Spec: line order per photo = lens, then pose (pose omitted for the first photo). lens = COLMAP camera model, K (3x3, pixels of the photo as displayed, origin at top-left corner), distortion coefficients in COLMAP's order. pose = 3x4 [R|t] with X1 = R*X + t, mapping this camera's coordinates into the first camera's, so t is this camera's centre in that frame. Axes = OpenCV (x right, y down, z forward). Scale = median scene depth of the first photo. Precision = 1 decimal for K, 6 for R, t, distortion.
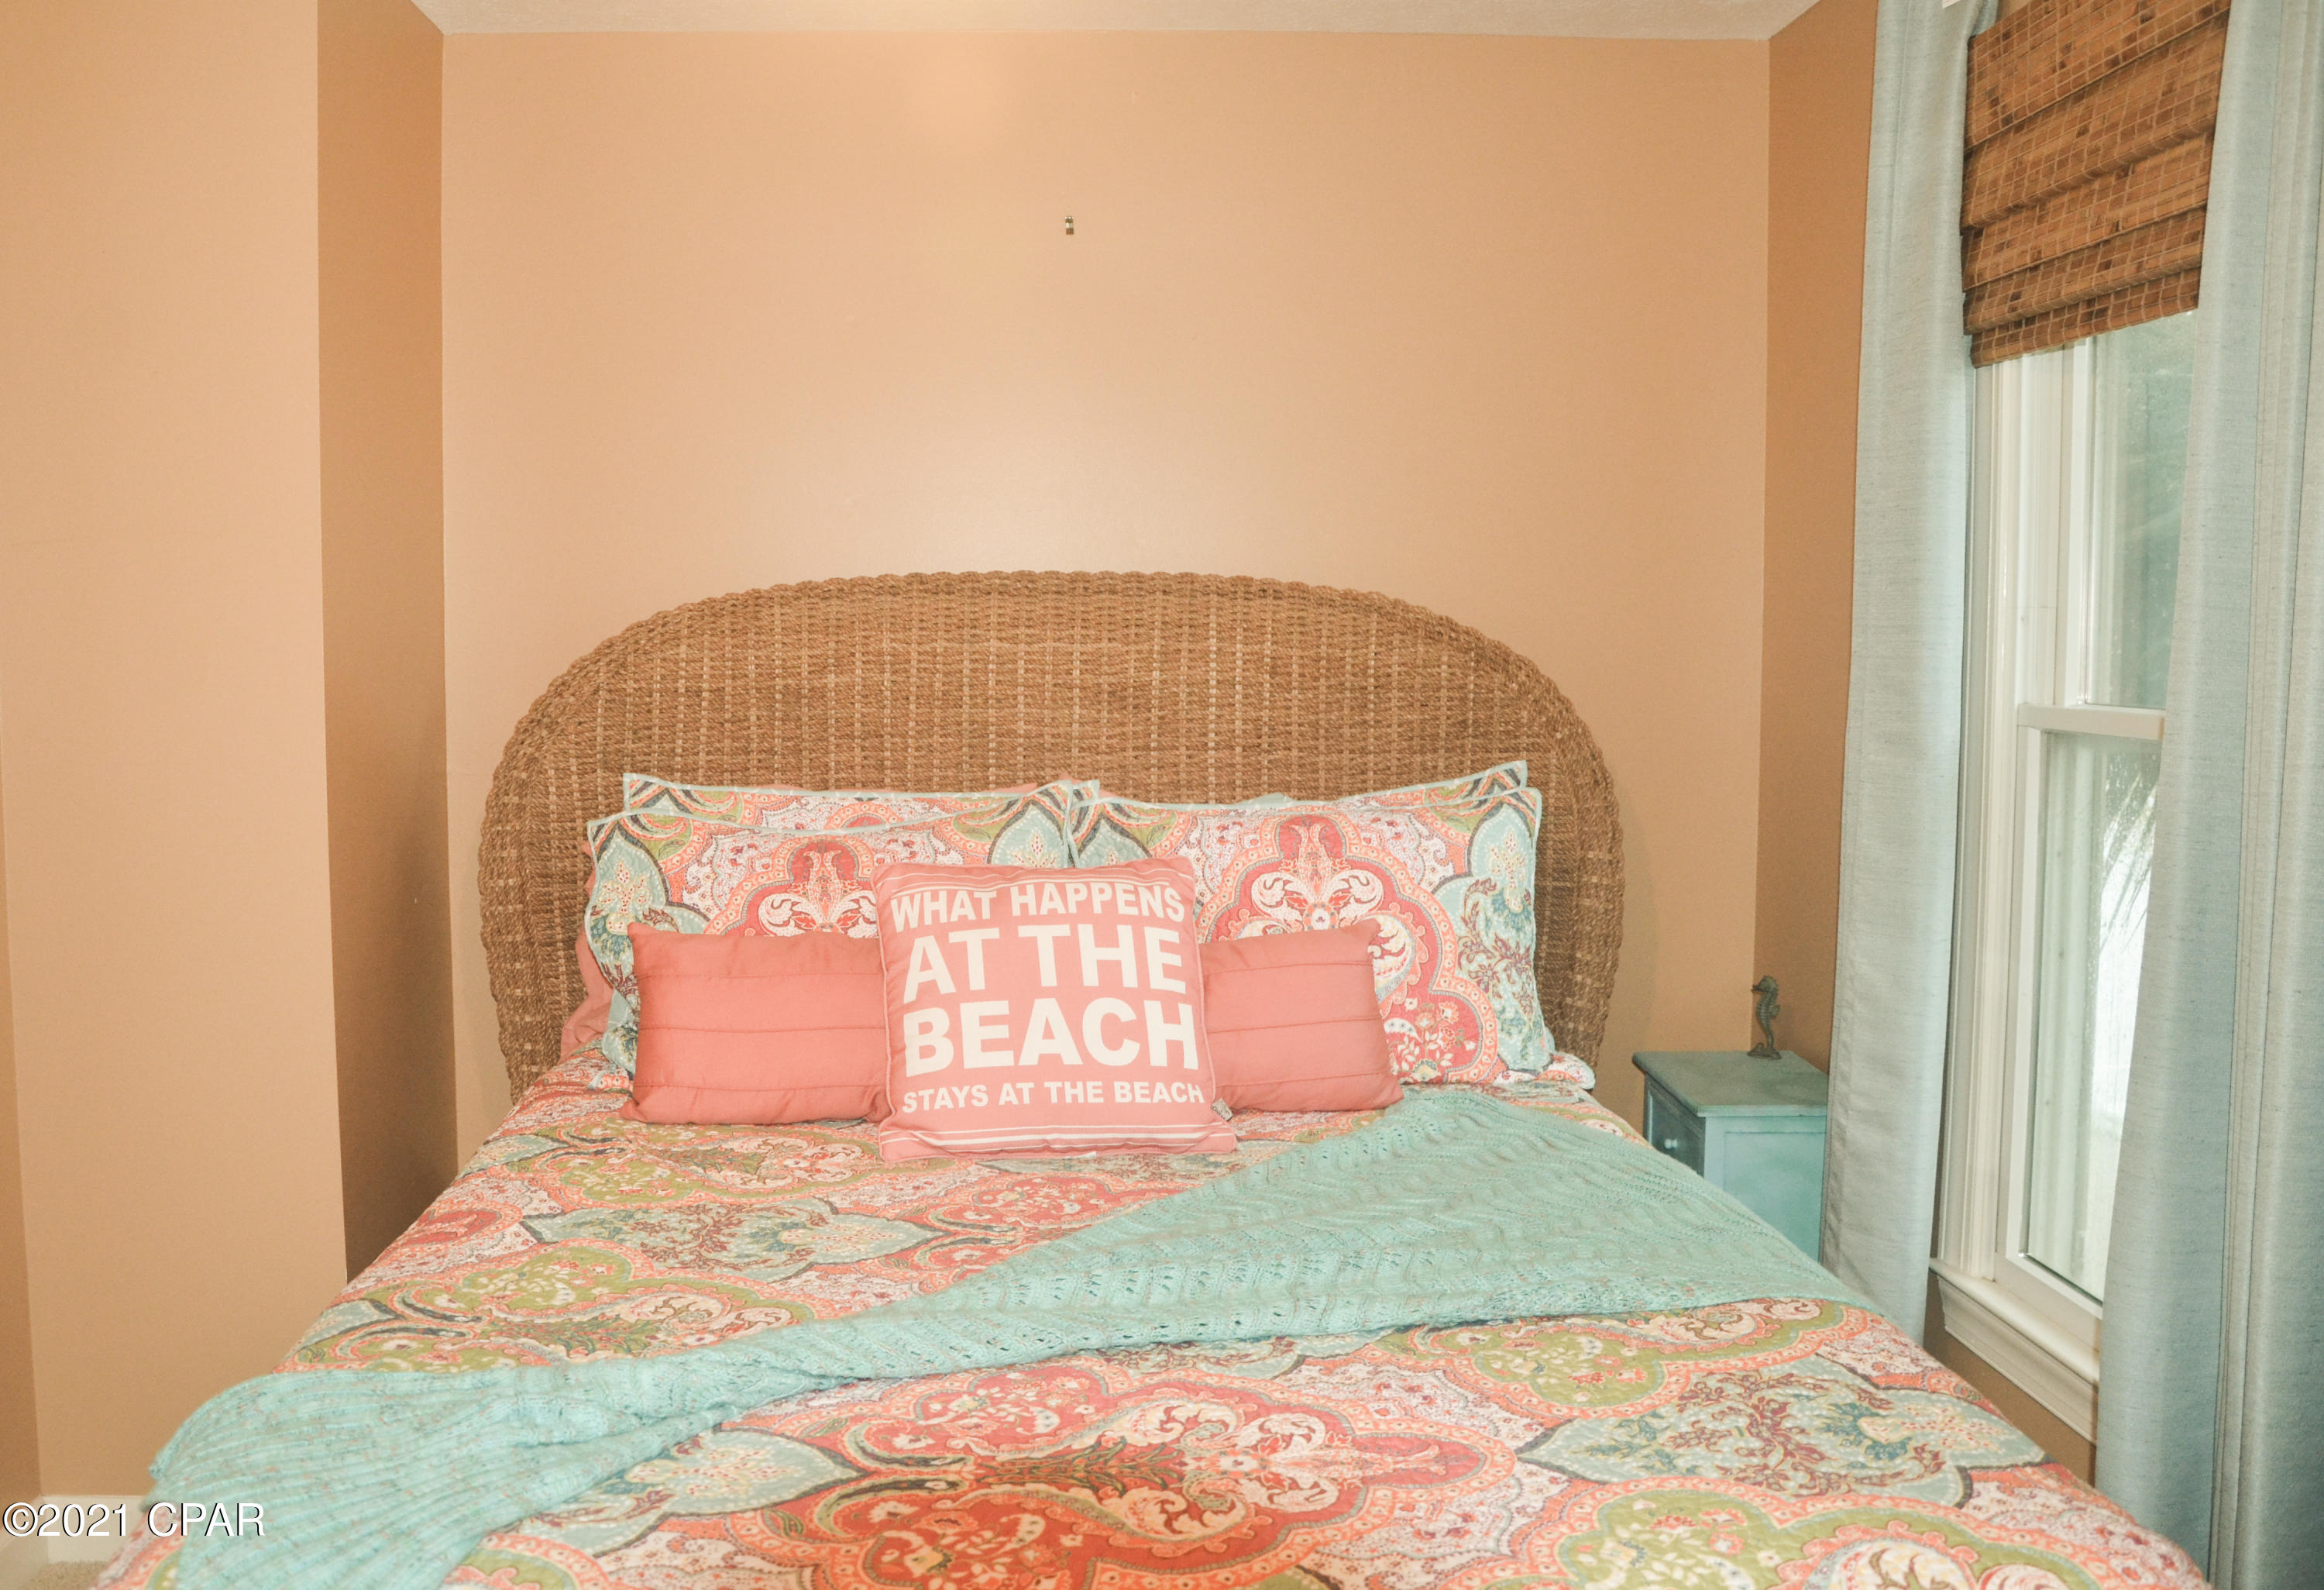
lens RADIAL K [[2015.1, 0, 1162.0], [0, 2015.1, 795.0], [0, 0, 1]] dist [-0.173510, 0.153331]
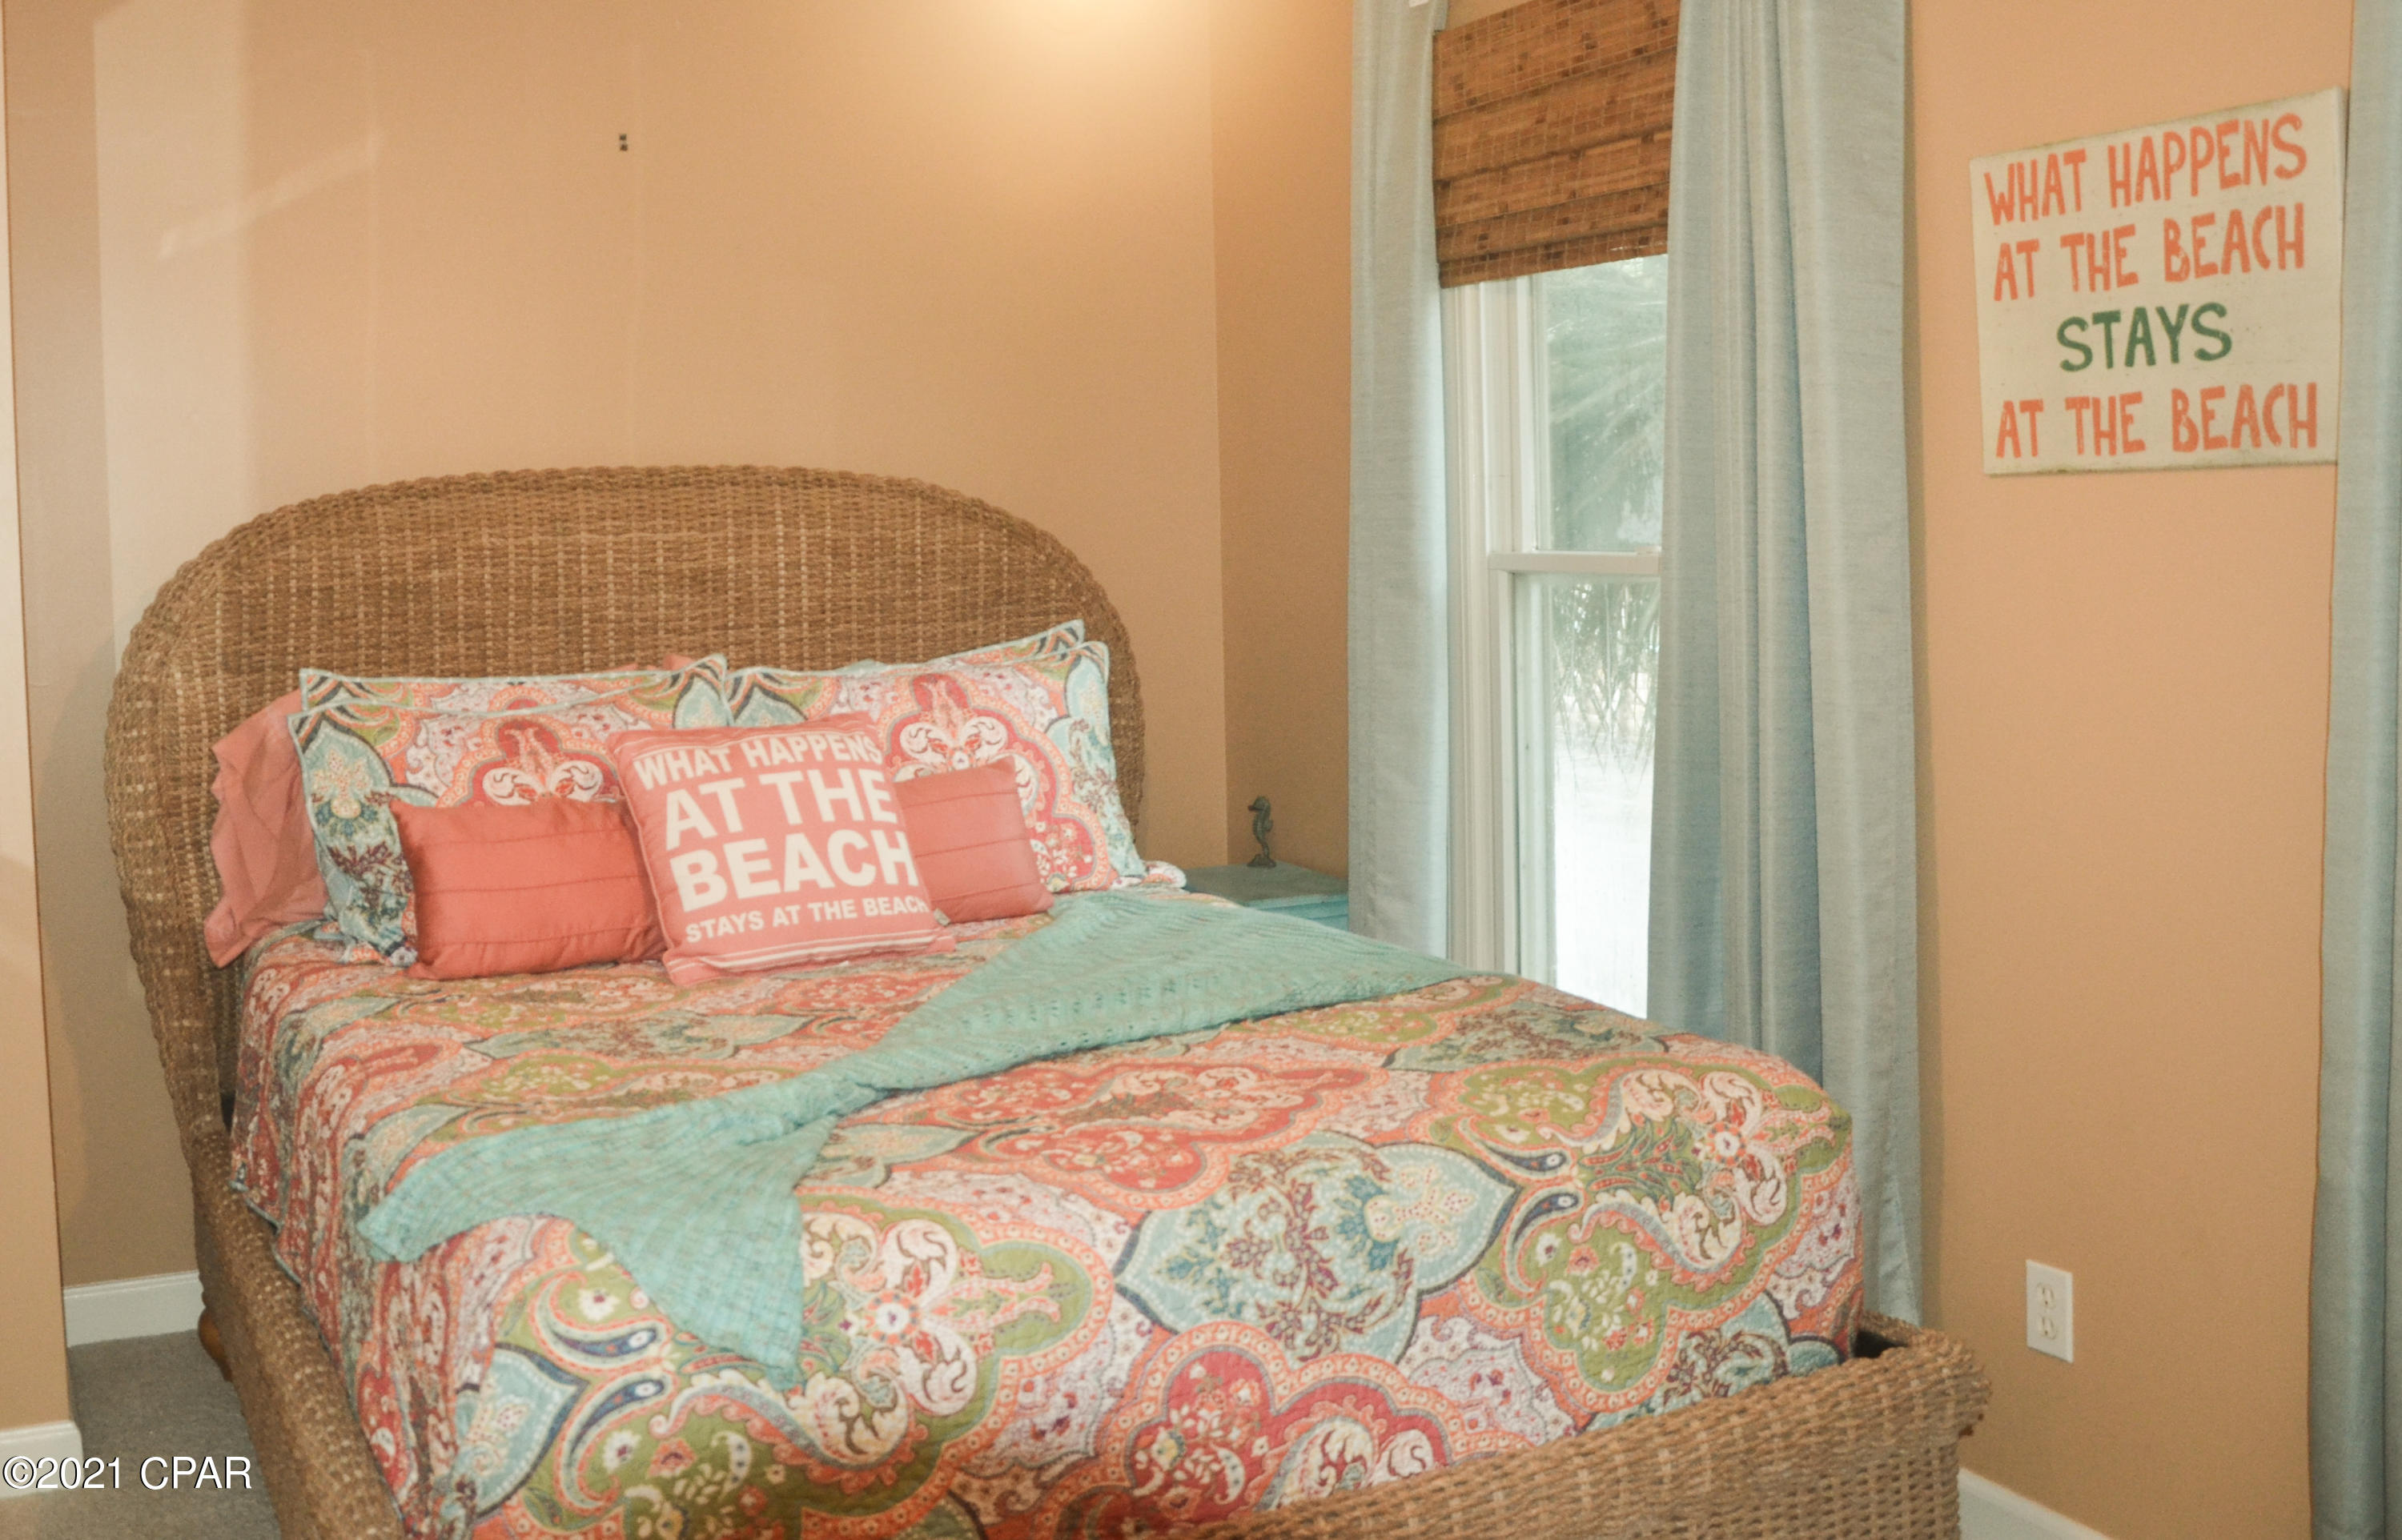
lens RADIAL K [[2283.4, 0, 1198.3], [0, 2283.4, 627.1], [0, 0, 1]] dist [-0.163222, 0.012229]
pose [[0.911414, -0.046514, 0.408853, -0.341240], [0.059233, 0.998073, -0.018495, 0.017746], [-0.407205, 0.041074, 0.912413, -0.270164]]
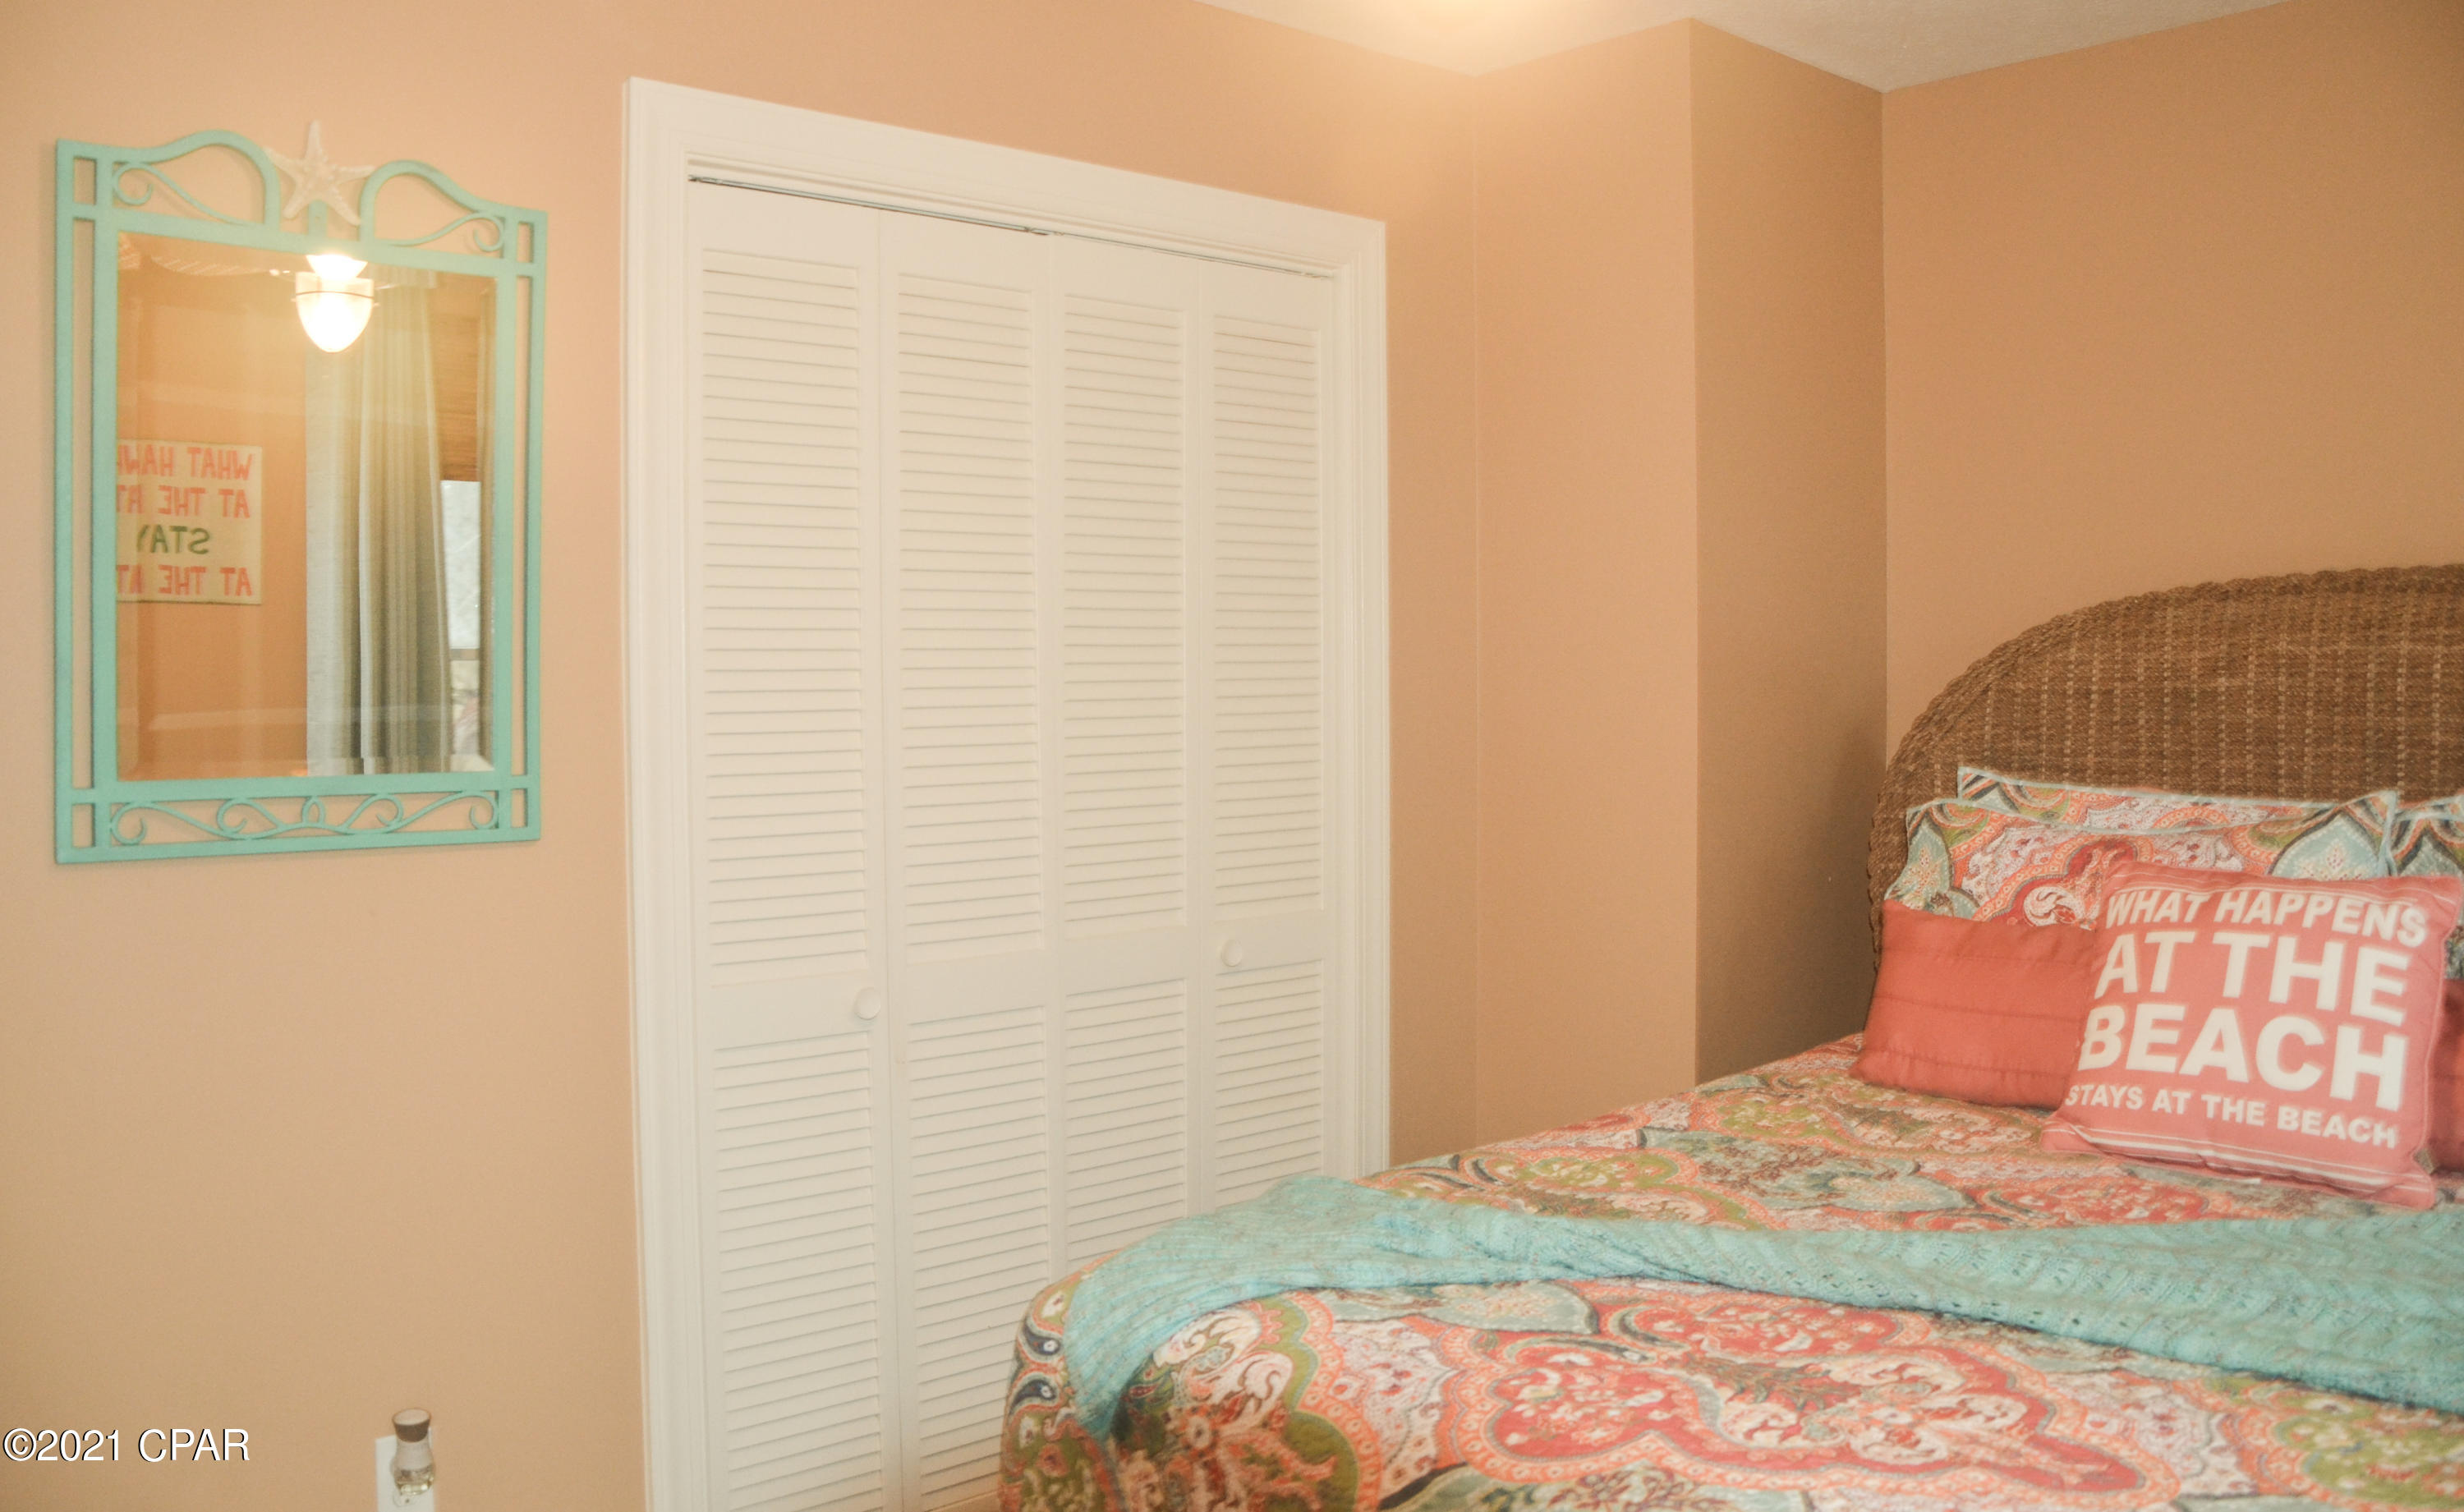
lens RADIAL K [[2005.6, 0, 1178.3], [0, 2005.6, 716.1], [0, 0, 1]] dist [-0.183572, 0.136990]
pose [[0.603868, 0.015769, -0.796928, 0.329136], [-0.057766, 0.998041, -0.024024, 0.012227], [0.794988, 0.060543, 0.603596, 0.046251]]
